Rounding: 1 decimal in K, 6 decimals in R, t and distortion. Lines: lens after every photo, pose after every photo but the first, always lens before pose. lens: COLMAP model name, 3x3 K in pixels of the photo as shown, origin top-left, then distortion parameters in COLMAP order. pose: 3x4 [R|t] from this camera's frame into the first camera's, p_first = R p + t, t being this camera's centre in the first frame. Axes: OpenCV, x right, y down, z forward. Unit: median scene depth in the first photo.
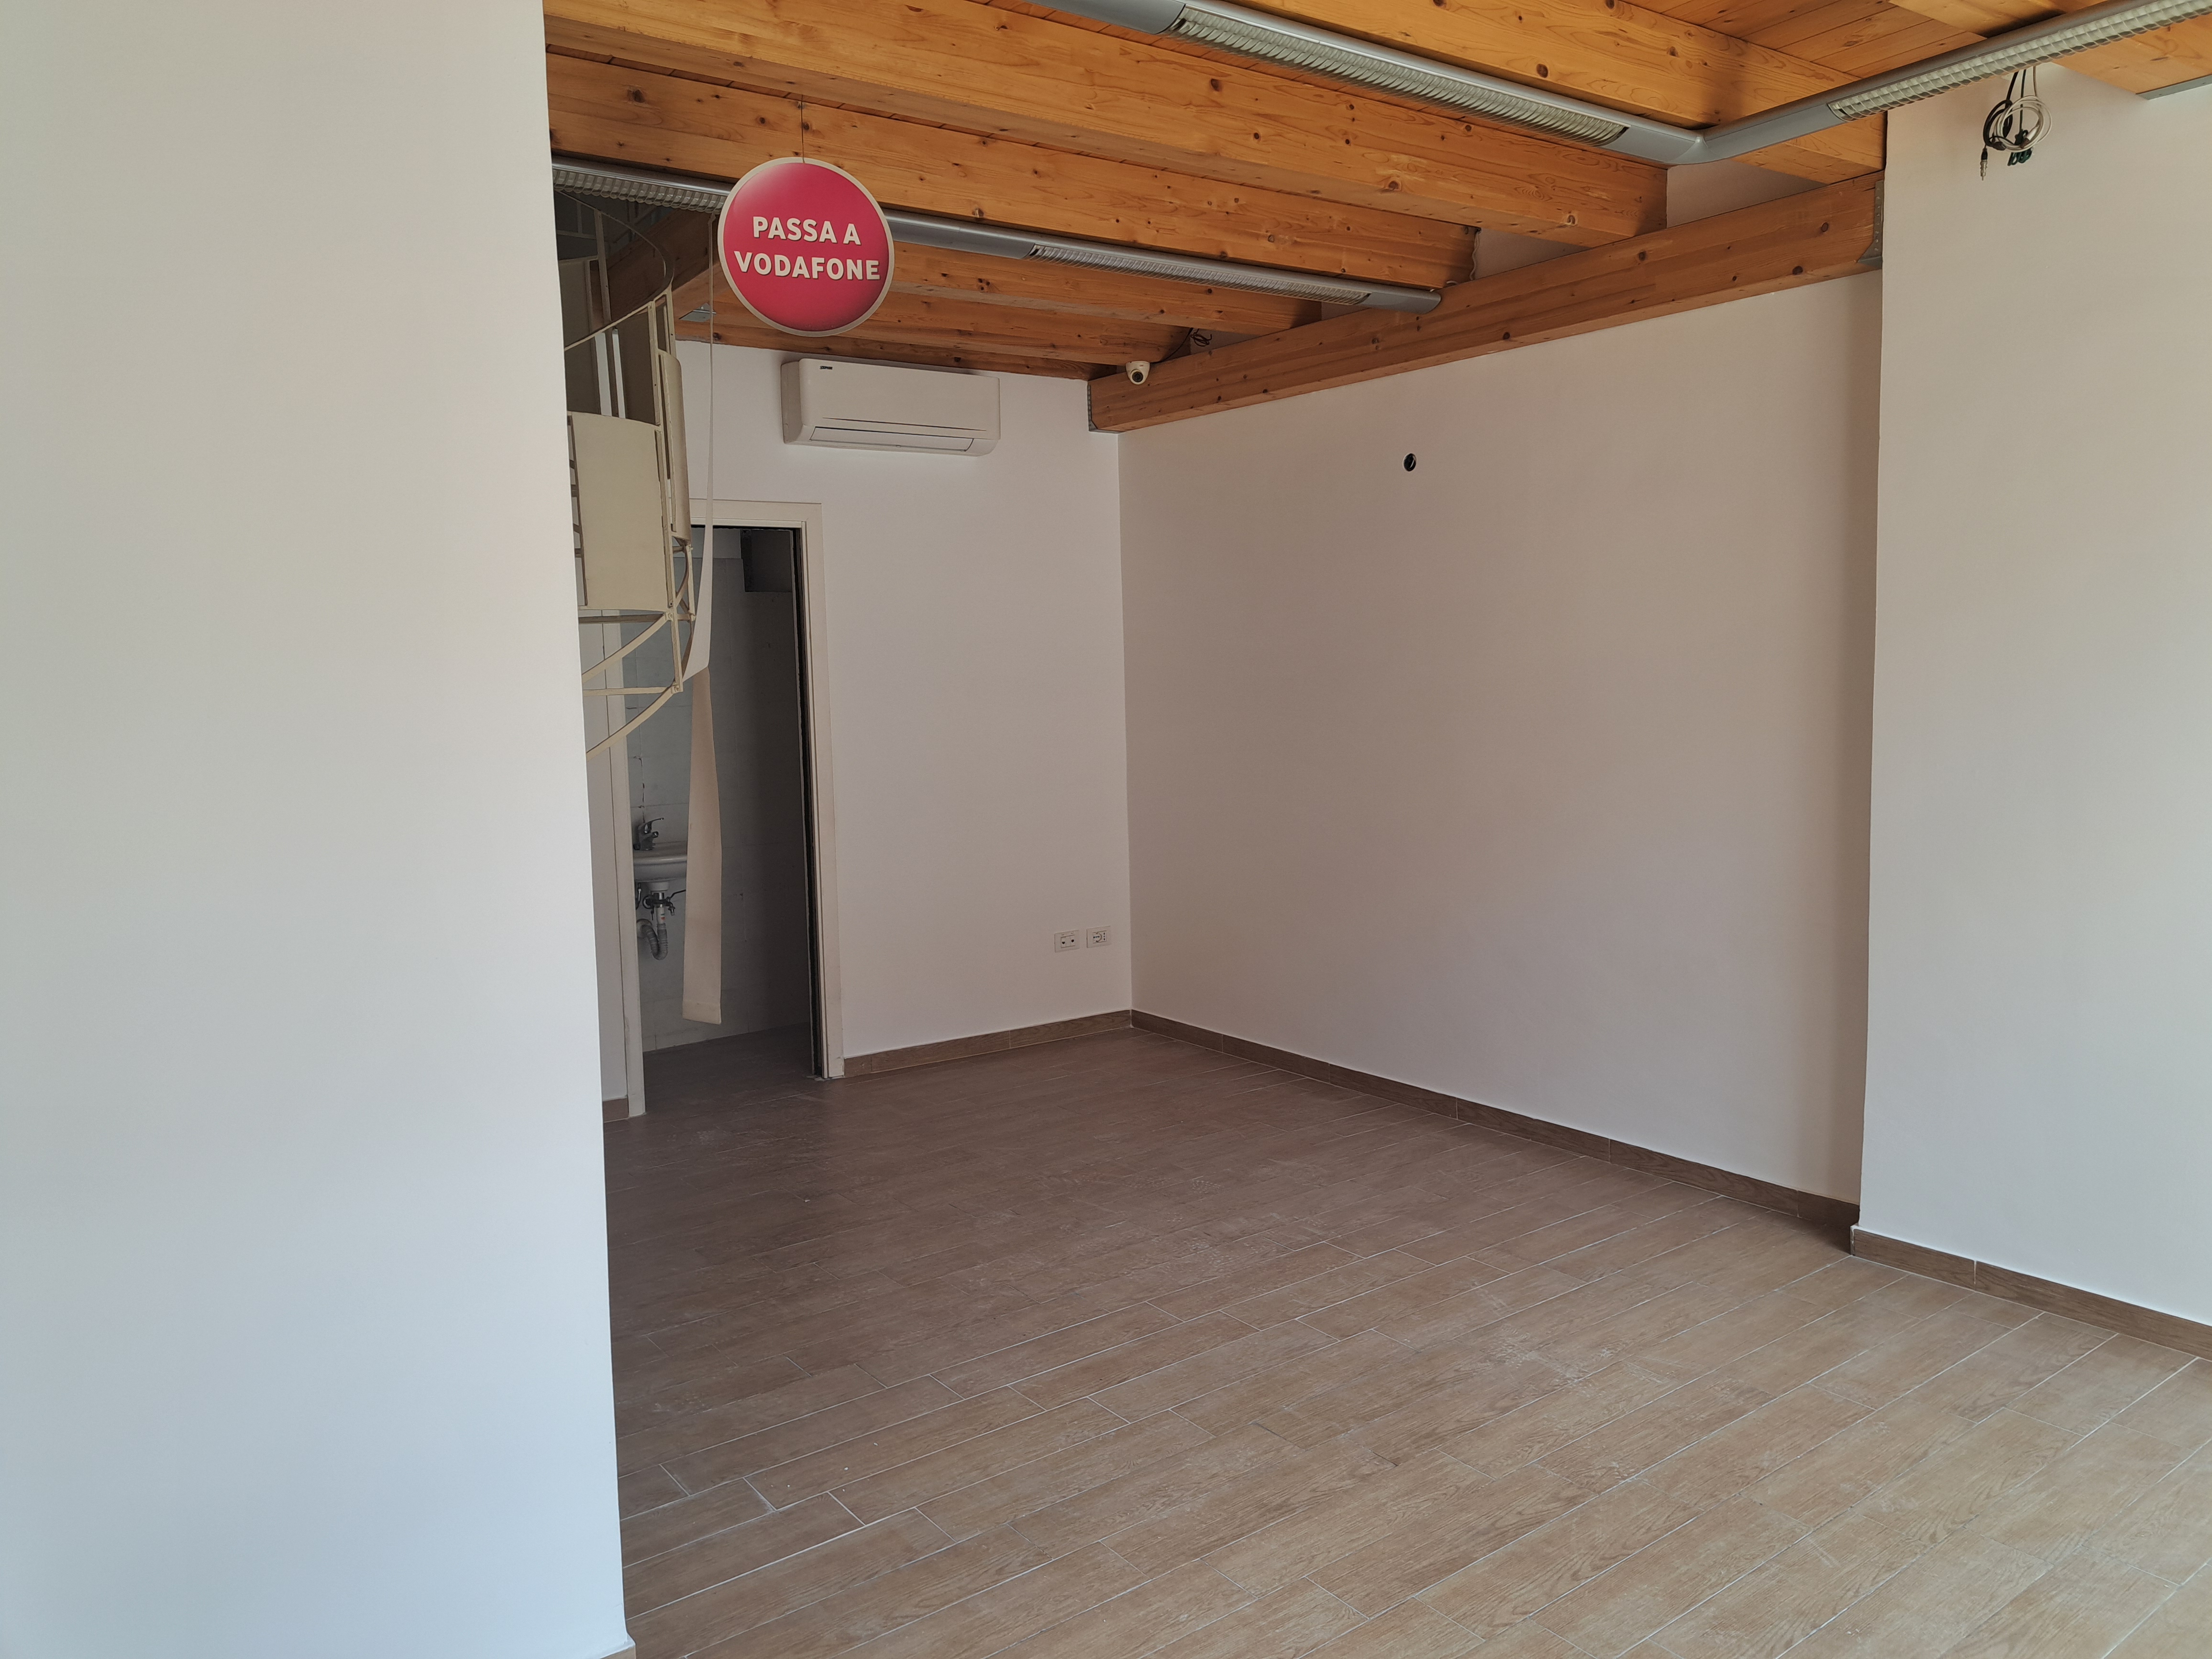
lens RADIAL K [[1592.7, 0, 1114.9], [0, 1592.7, 806.8], [0, 0, 1]] dist [0.112487, -0.133429]
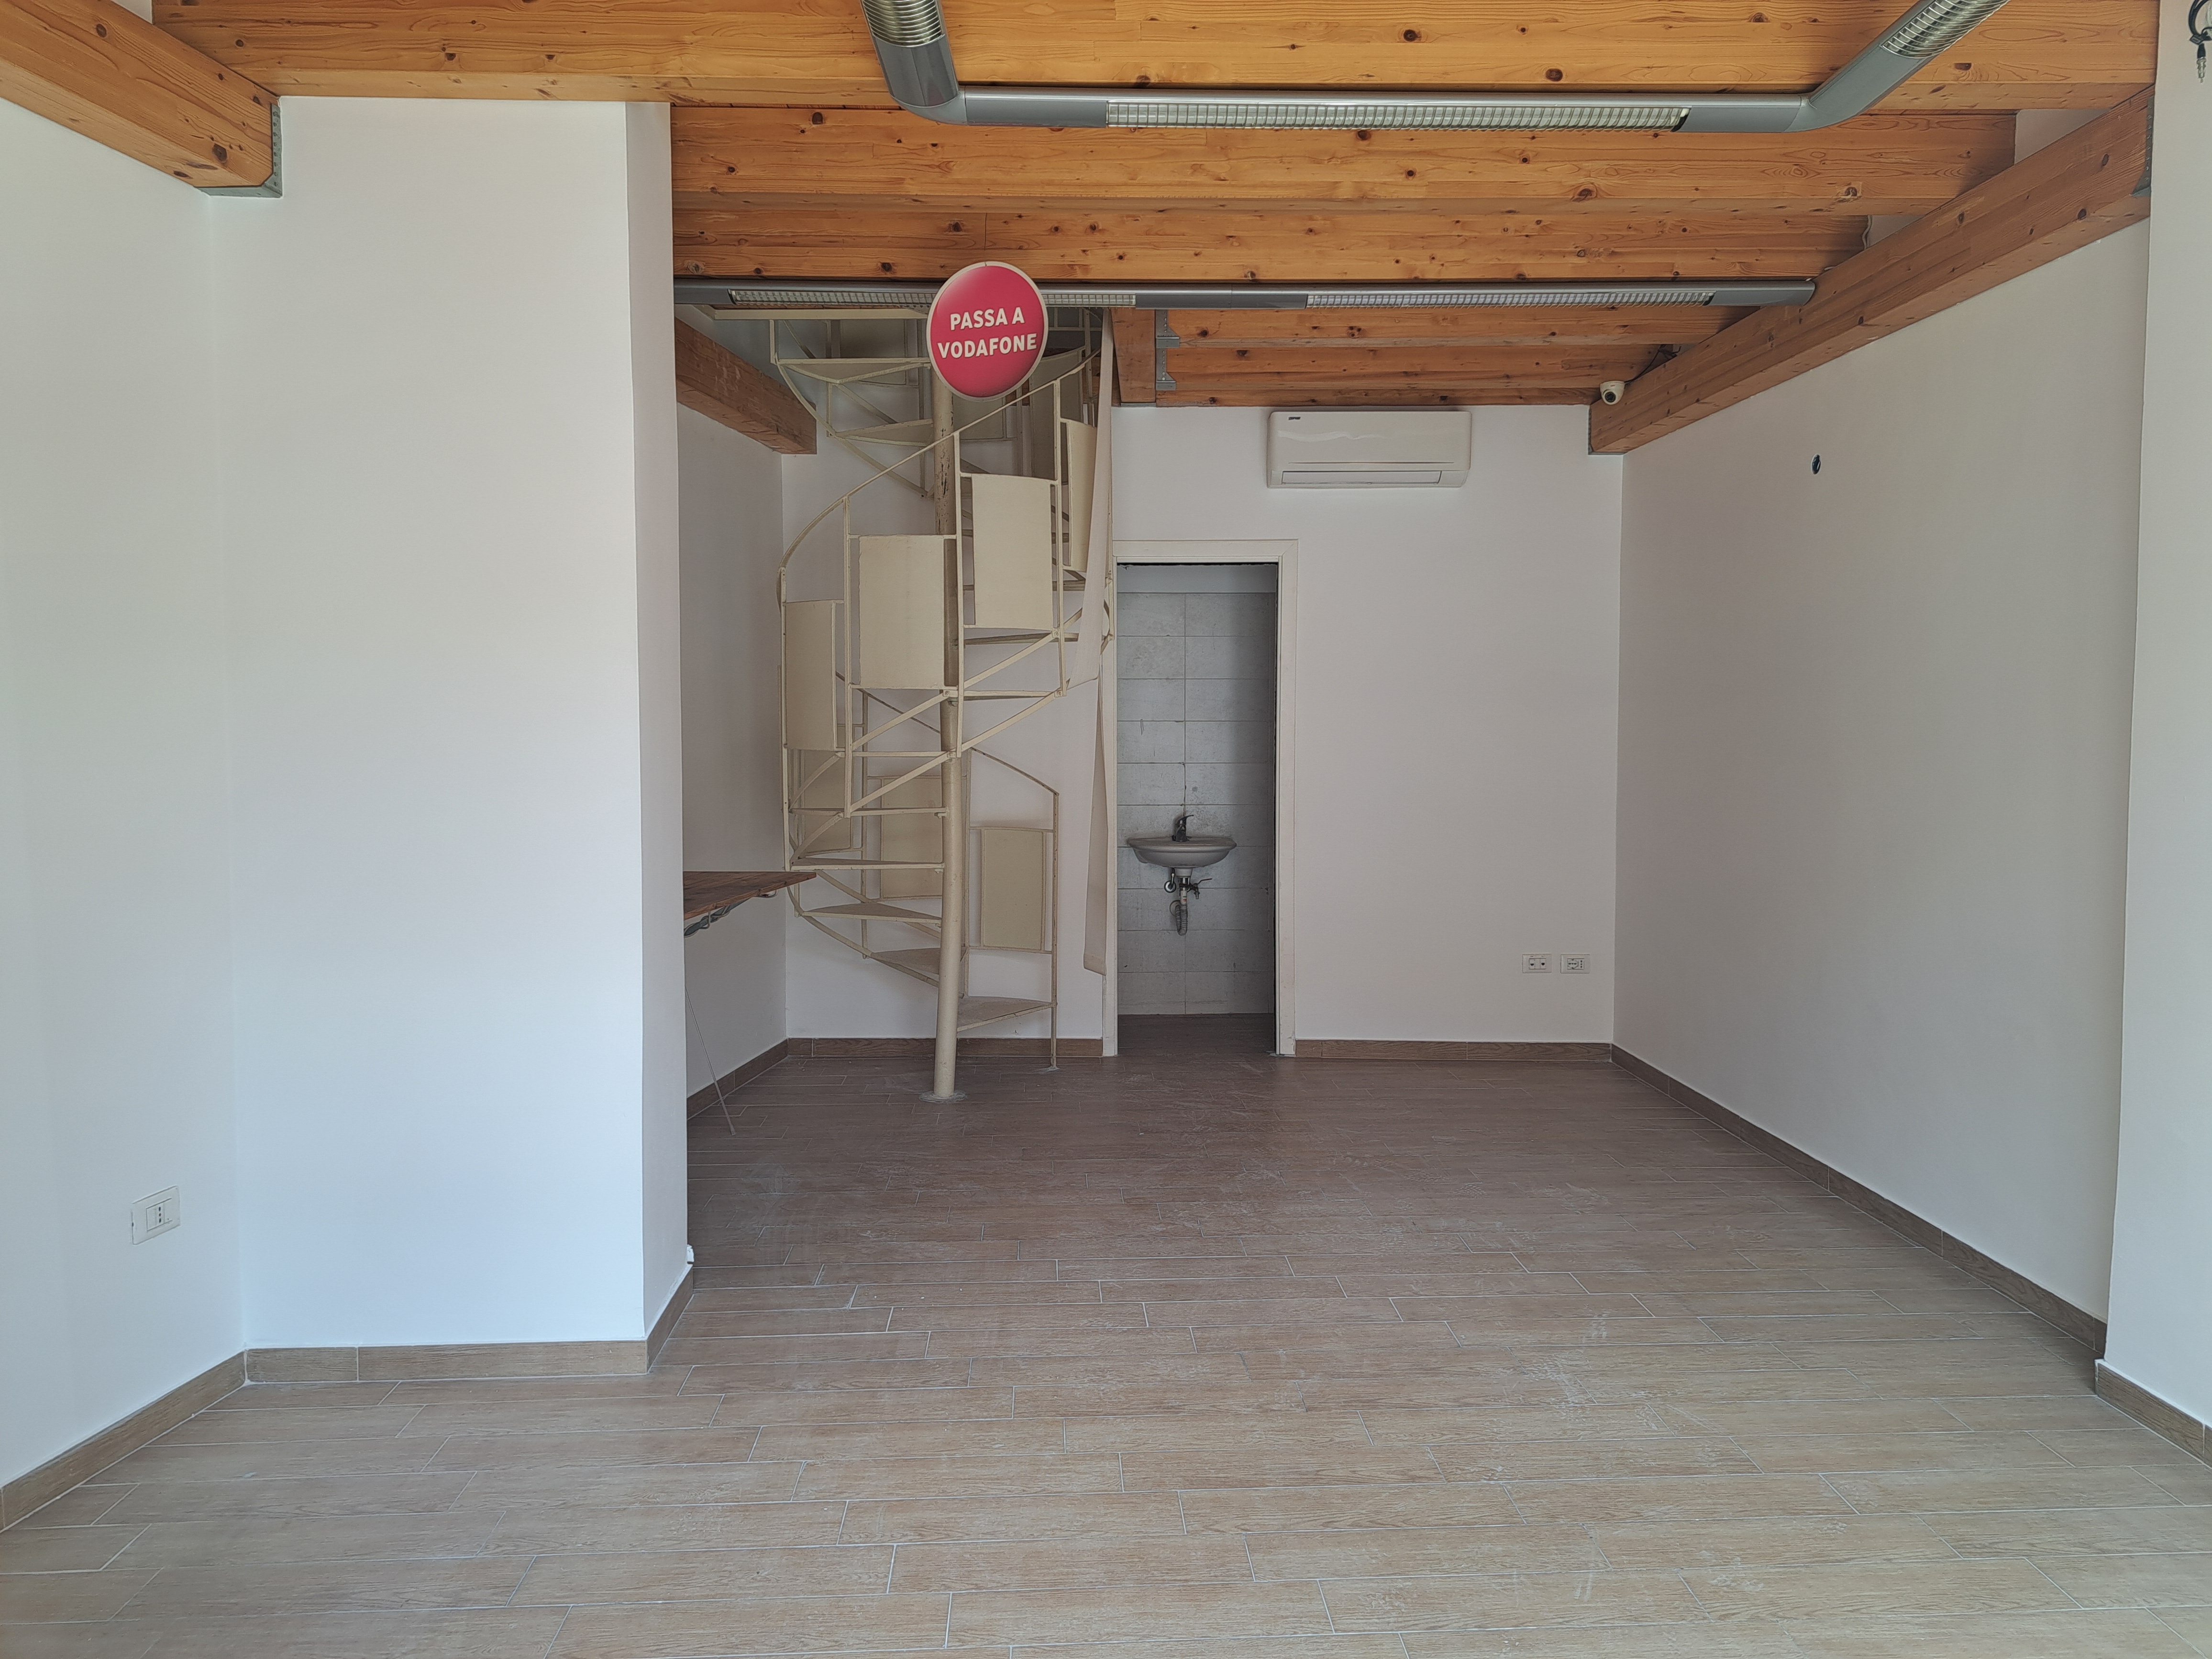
lens RADIAL K [[1566.7, 0, 1108.9], [0, 1566.7, 812.2], [0, 0, 1]] dist [0.098402, -0.096258]
pose [[0.827673, 0.057839, -0.558221, 0.480000], [-0.071704, 0.997422, -0.002969, 0.019855], [0.556610, 0.042485, 0.829687, 0.034652]]
